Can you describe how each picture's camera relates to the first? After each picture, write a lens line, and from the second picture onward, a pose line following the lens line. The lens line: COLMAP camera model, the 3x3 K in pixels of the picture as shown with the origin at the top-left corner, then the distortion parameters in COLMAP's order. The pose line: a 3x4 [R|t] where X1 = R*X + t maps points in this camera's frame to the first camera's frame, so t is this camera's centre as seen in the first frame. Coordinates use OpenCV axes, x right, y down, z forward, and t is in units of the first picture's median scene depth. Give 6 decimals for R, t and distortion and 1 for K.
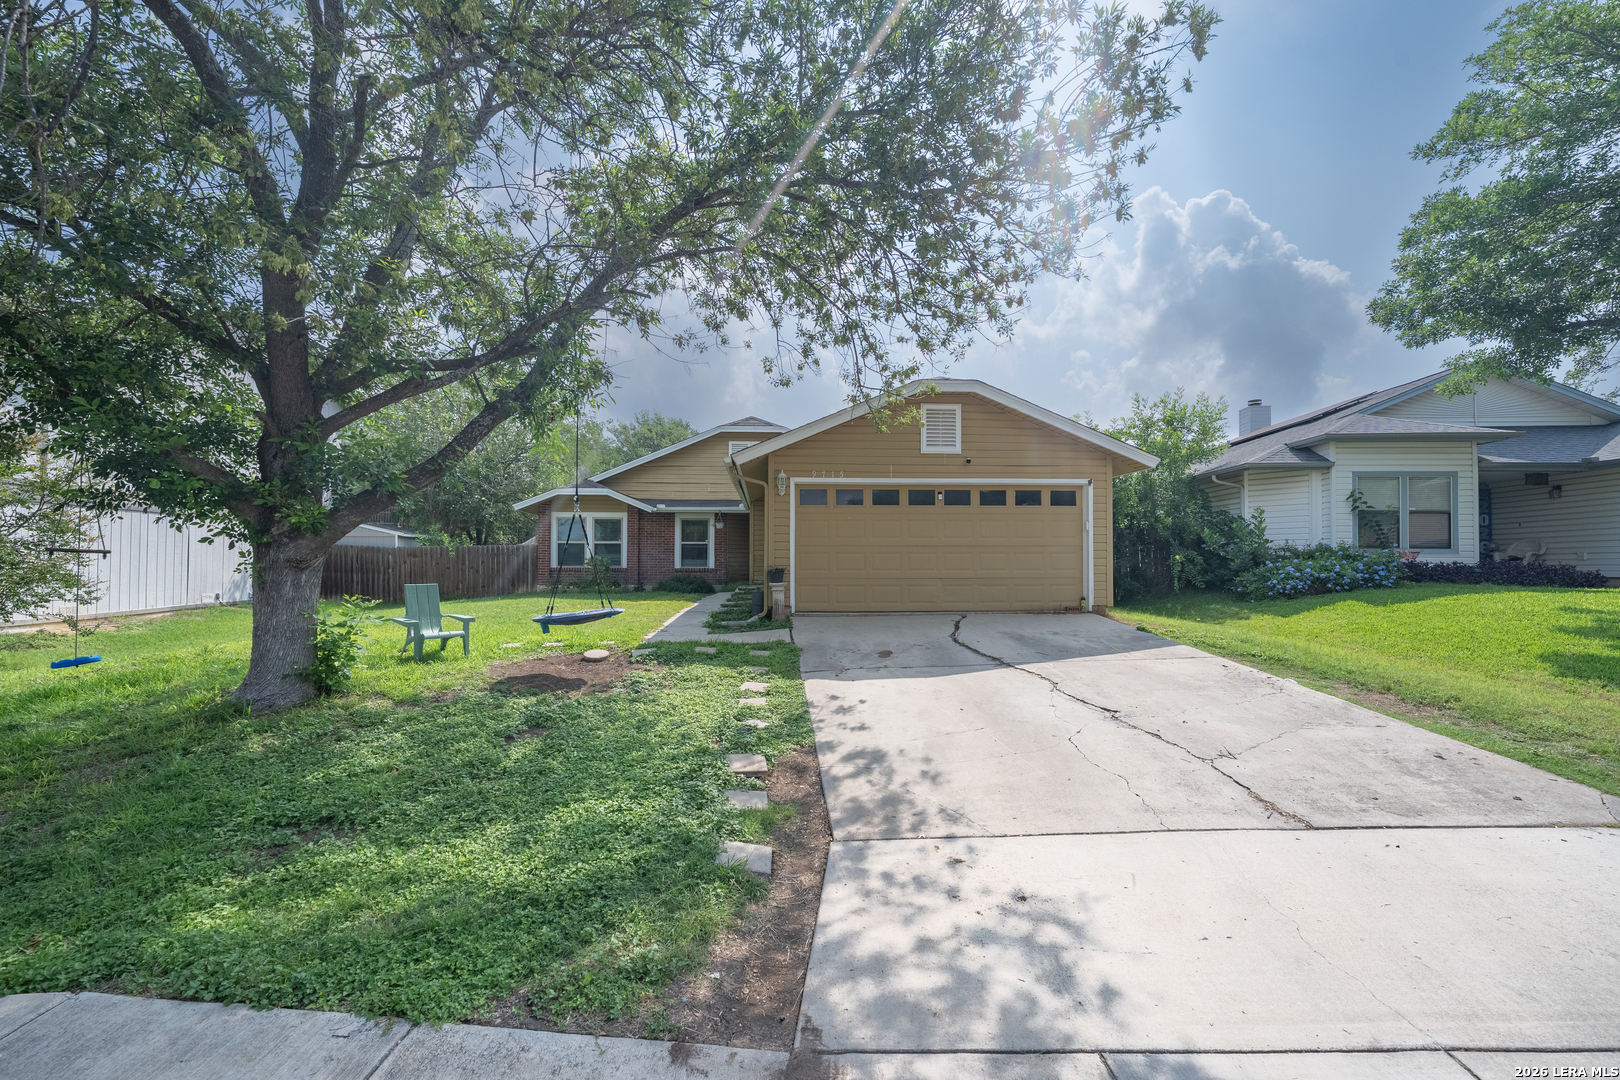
lens RADIAL K [[672.2, 0, 814.2], [0, 672.2, 545.7], [0, 0, 1]] dist [0.000397, 0.000247]
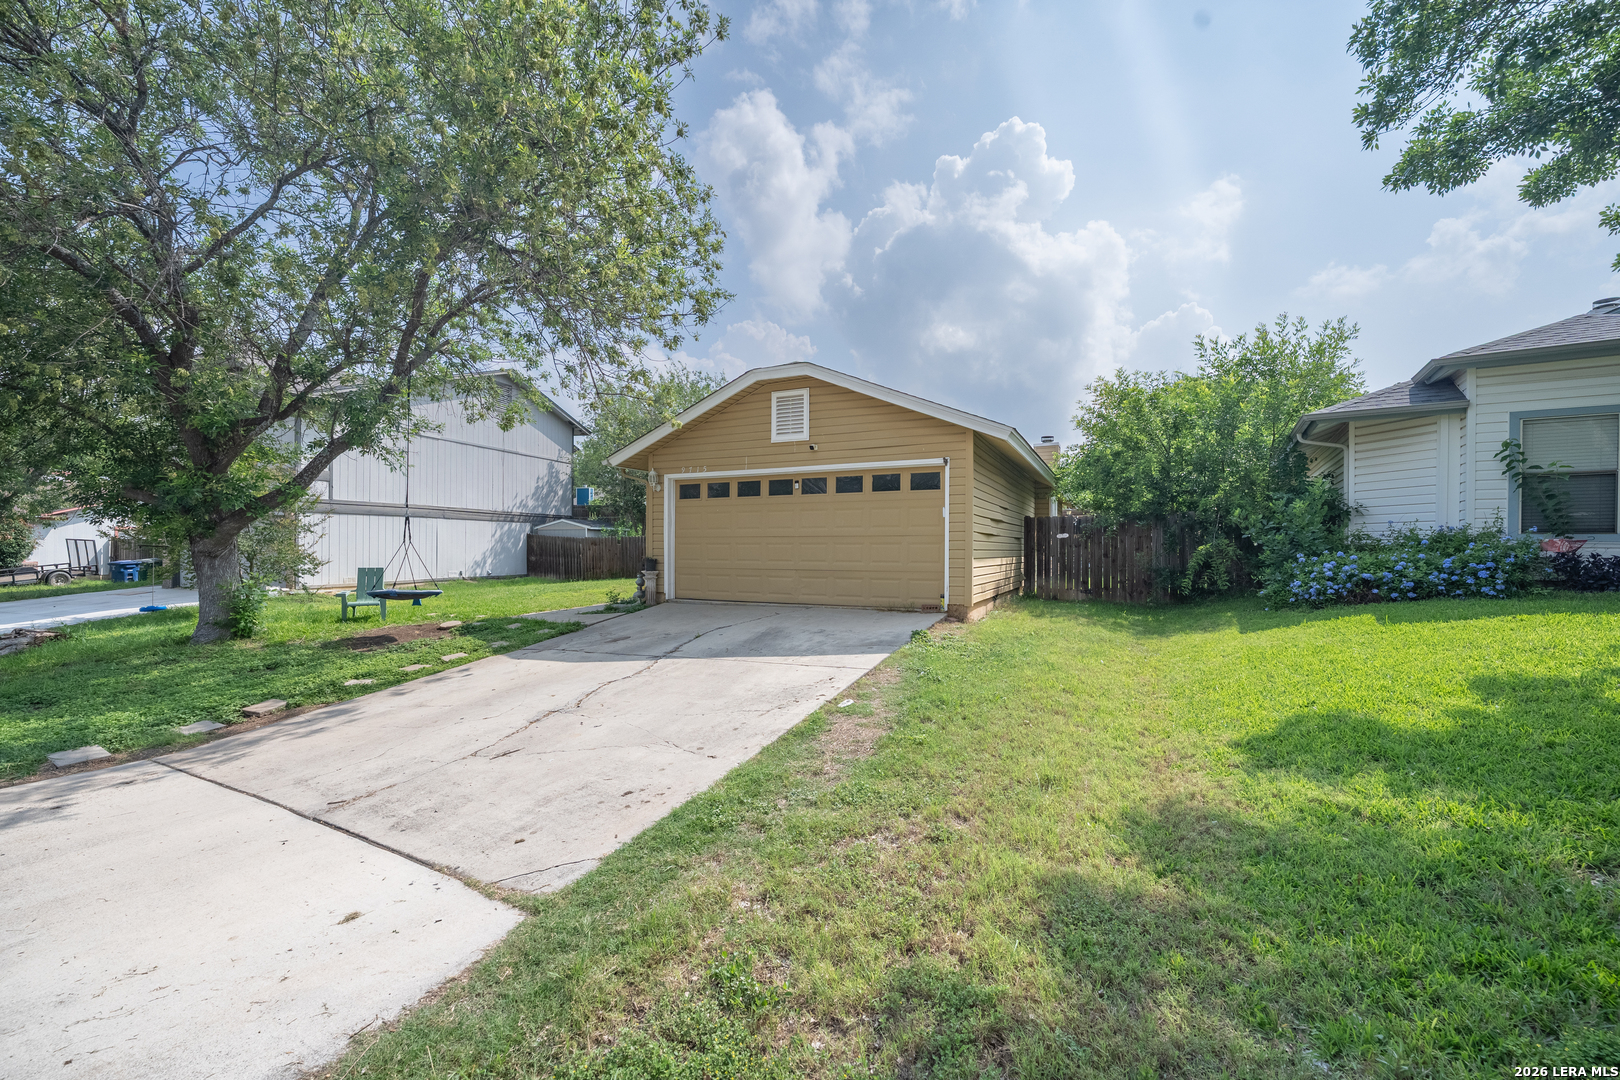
lens RADIAL K [[672.2, 0, 814.6], [0, 672.2, 536.6], [0, 0, 1]] dist [0.000397, 0.000247]
pose [[0.871959, -0.005632, -0.489546, 0.686187], [0.010287, 0.999924, 0.006818, -0.006053], [0.489470, -0.010981, 0.871951, 0.167494]]
